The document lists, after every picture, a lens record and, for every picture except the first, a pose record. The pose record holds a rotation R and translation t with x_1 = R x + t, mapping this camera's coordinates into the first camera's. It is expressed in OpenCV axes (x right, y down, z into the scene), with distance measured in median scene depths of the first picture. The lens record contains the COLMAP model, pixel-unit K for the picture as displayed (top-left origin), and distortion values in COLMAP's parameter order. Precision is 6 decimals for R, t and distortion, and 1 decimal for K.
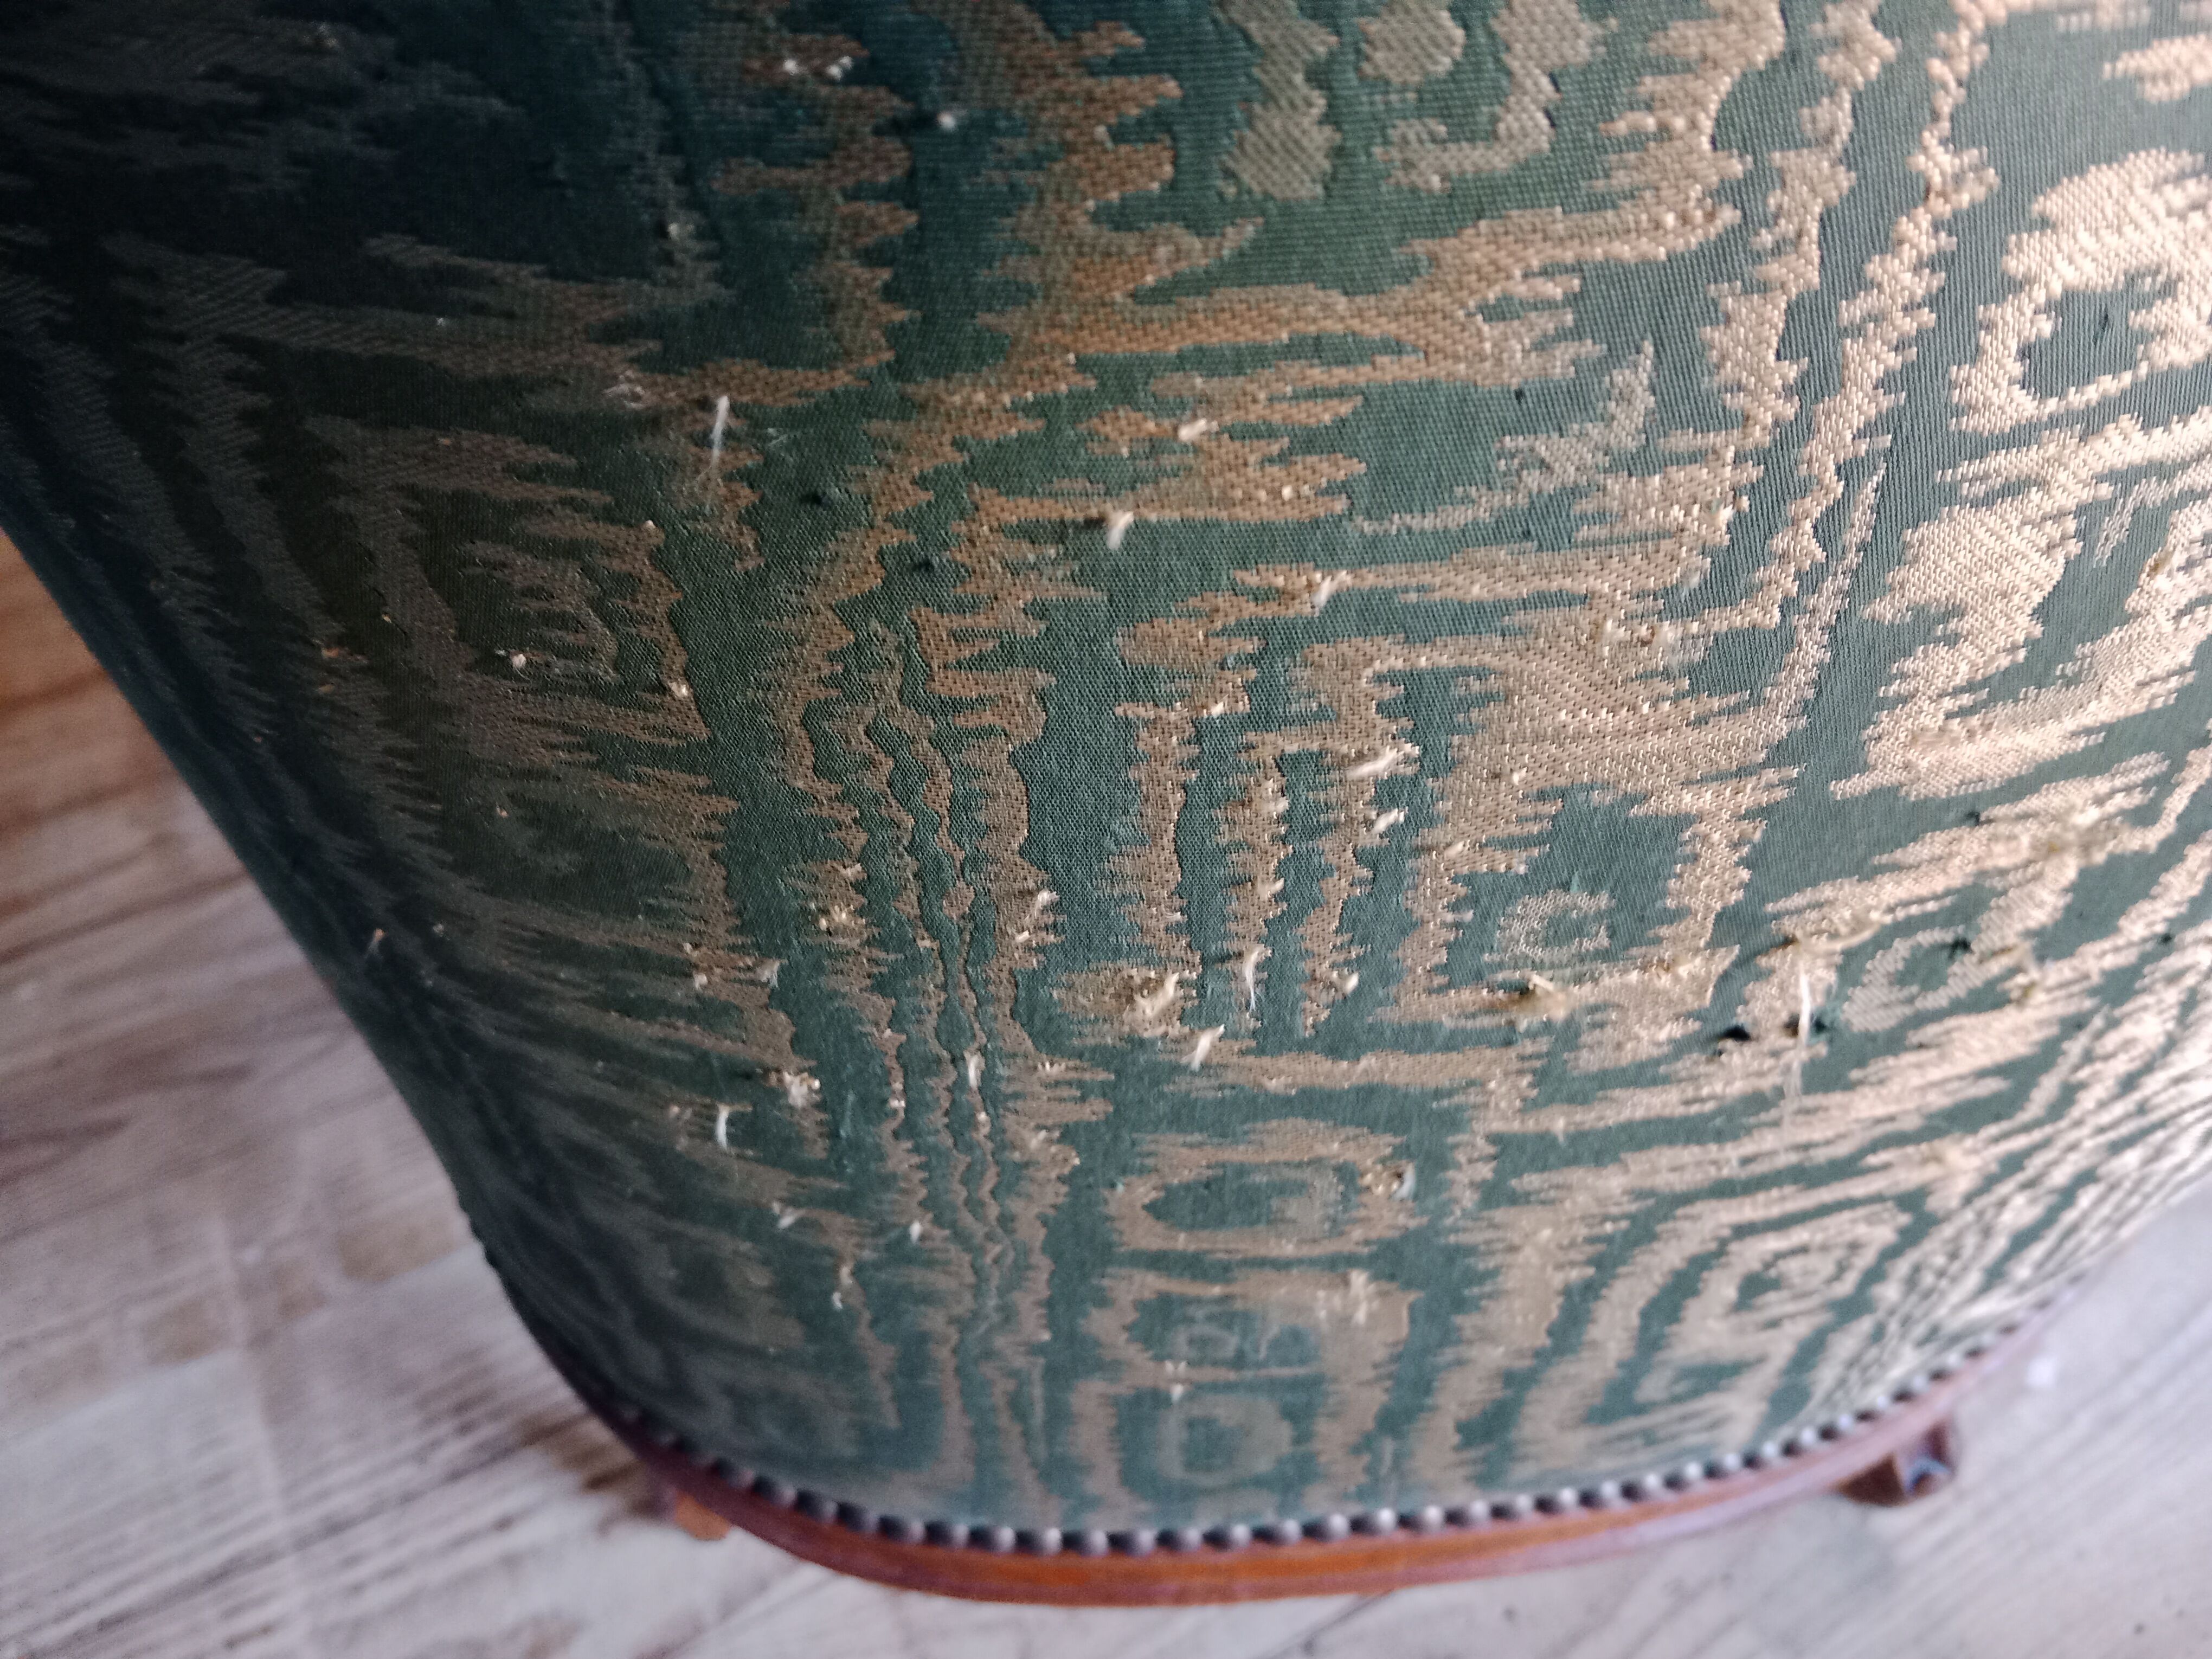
lens RADIAL K [[1710.2, 0, 1106.0], [0, 1710.2, 829.5], [0, 0, 1]] dist [0.085088, -0.172970]
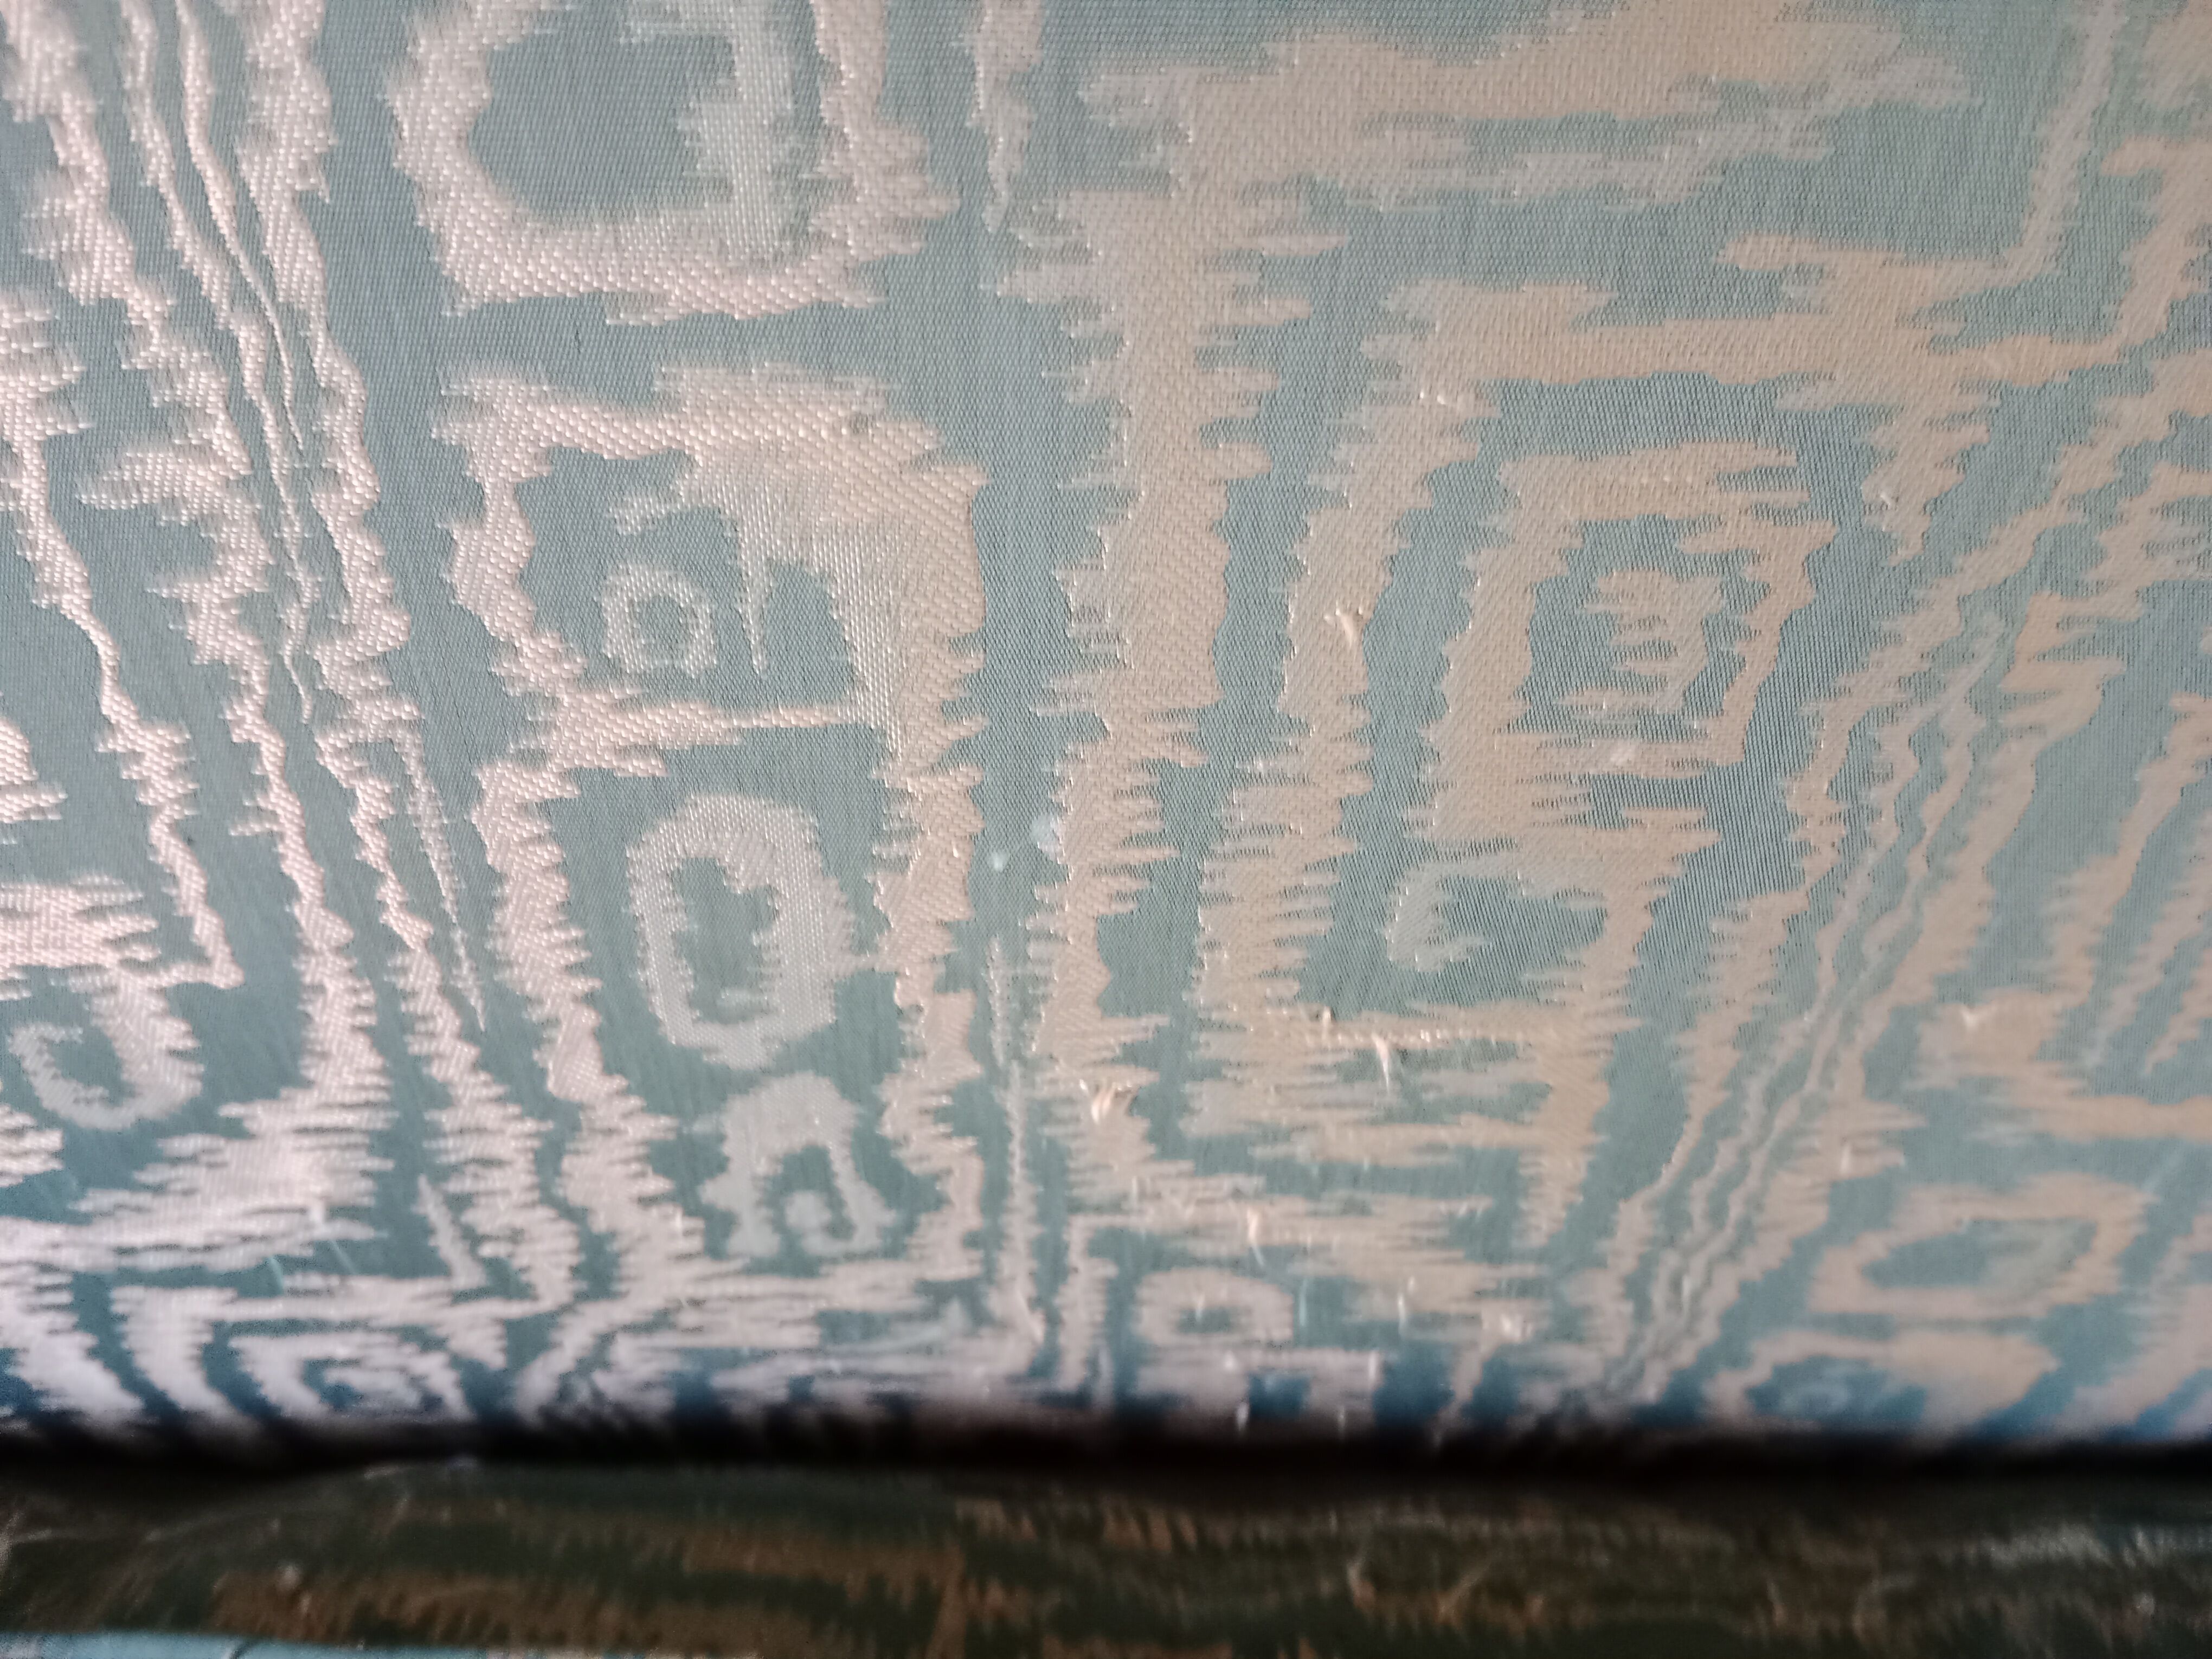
lens RADIAL K [[1710.2, 0, 1106.0], [0, 1710.2, 829.5], [0, 0, 1]] dist [0.085088, -0.172970]
pose [[0.940492, -0.338549, 0.029307, 0.174352], [0.151190, 0.494120, 0.856147, -0.169372], [-0.304329, -0.800768, 0.515901, 0.615465]]
